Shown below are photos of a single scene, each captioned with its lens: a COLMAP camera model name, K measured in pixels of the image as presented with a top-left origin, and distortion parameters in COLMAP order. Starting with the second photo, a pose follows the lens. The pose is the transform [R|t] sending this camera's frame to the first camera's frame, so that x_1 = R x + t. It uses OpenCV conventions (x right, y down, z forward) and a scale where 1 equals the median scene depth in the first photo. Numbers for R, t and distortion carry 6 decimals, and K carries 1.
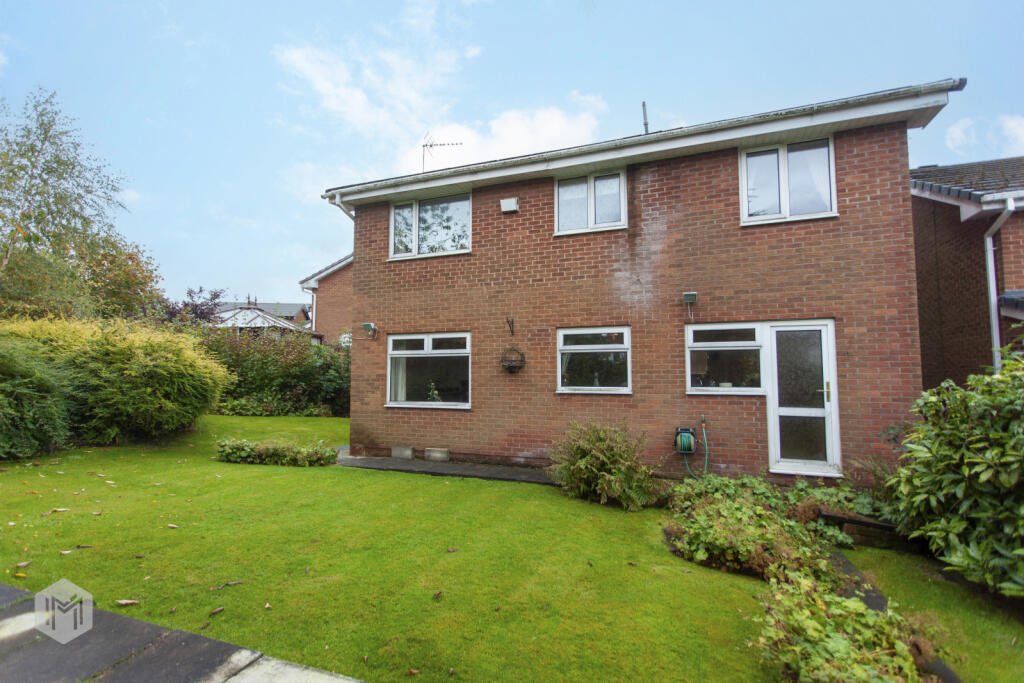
lens RADIAL K [[481.9, 0, 506.5], [0, 481.9, 343.9], [0, 0, 1]] dist [0.011023, 0.000173]
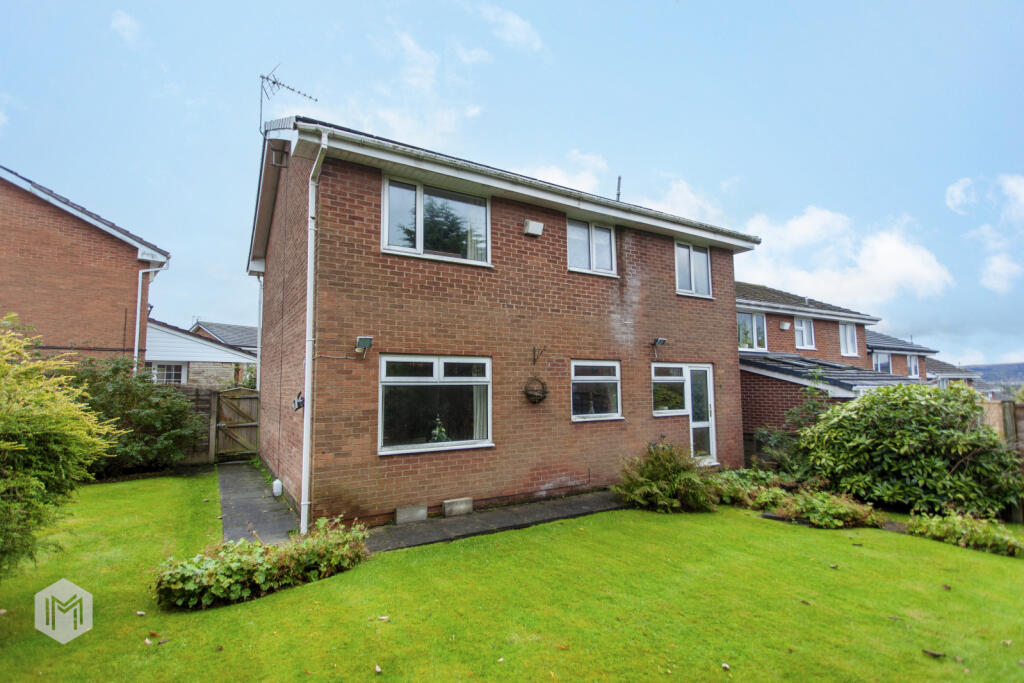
lens RADIAL K [[481.9, 0, 506.5], [0, 481.9, 343.9], [0, 0, 1]] dist [0.011023, 0.000173]
pose [[0.607663, 0.062750, 0.791712, -0.802098], [-0.047687, 0.997958, -0.042495, -0.014444], [-0.792762, -0.011931, 0.609415, 0.471211]]
